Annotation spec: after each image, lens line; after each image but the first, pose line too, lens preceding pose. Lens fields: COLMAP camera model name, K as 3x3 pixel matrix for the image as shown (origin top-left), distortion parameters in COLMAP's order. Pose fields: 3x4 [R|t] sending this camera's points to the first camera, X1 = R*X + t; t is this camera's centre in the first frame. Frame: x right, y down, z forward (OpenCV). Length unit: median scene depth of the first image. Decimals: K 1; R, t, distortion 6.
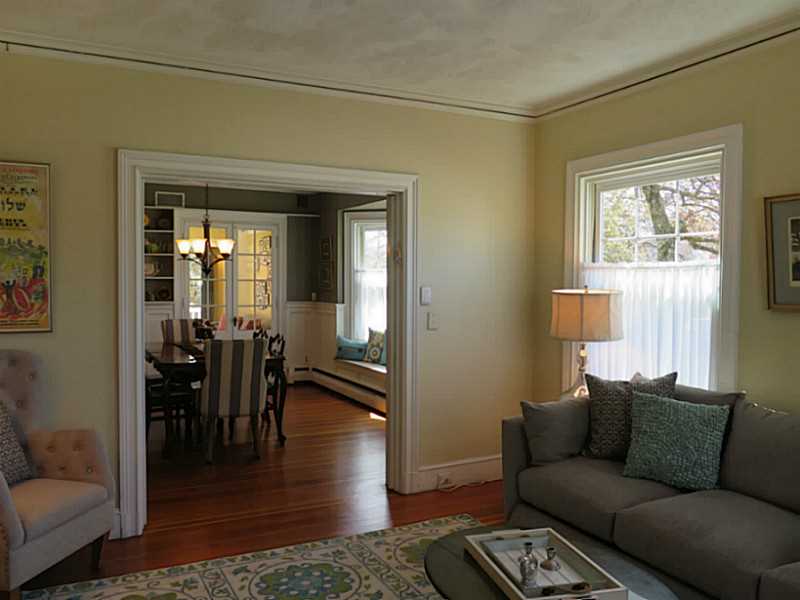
lens RADIAL K [[675.4, 0, 400.0], [0, 675.4, 300.0], [0, 0, 1]] dist [-0.016084, -0.001948]
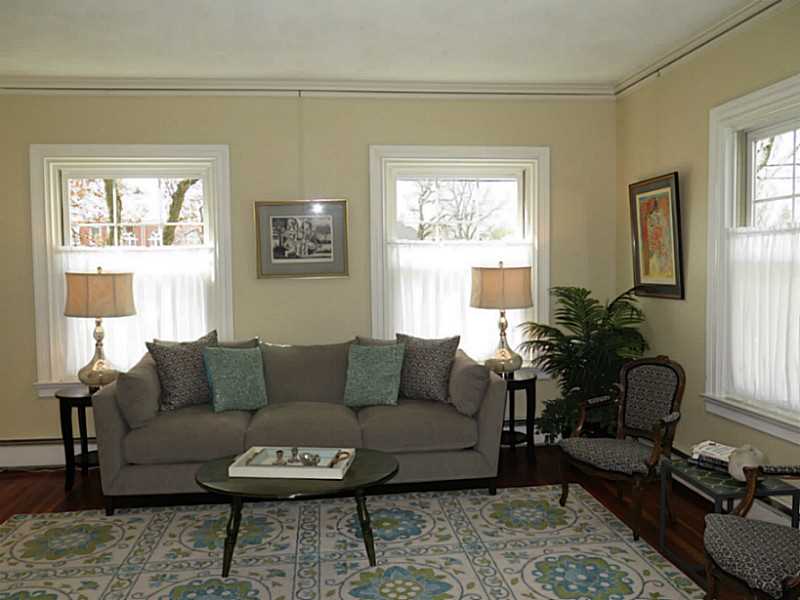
lens RADIAL K [[675.4, 0, 400.0], [0, 675.4, 300.0], [0, 0, 1]] dist [-0.016084, -0.001948]
pose [[0.334918, -0.062740, 0.940156, -0.633012], [0.046270, 0.997672, 0.050095, -0.000020], [-0.941110, 0.026724, 0.337041, 0.195904]]
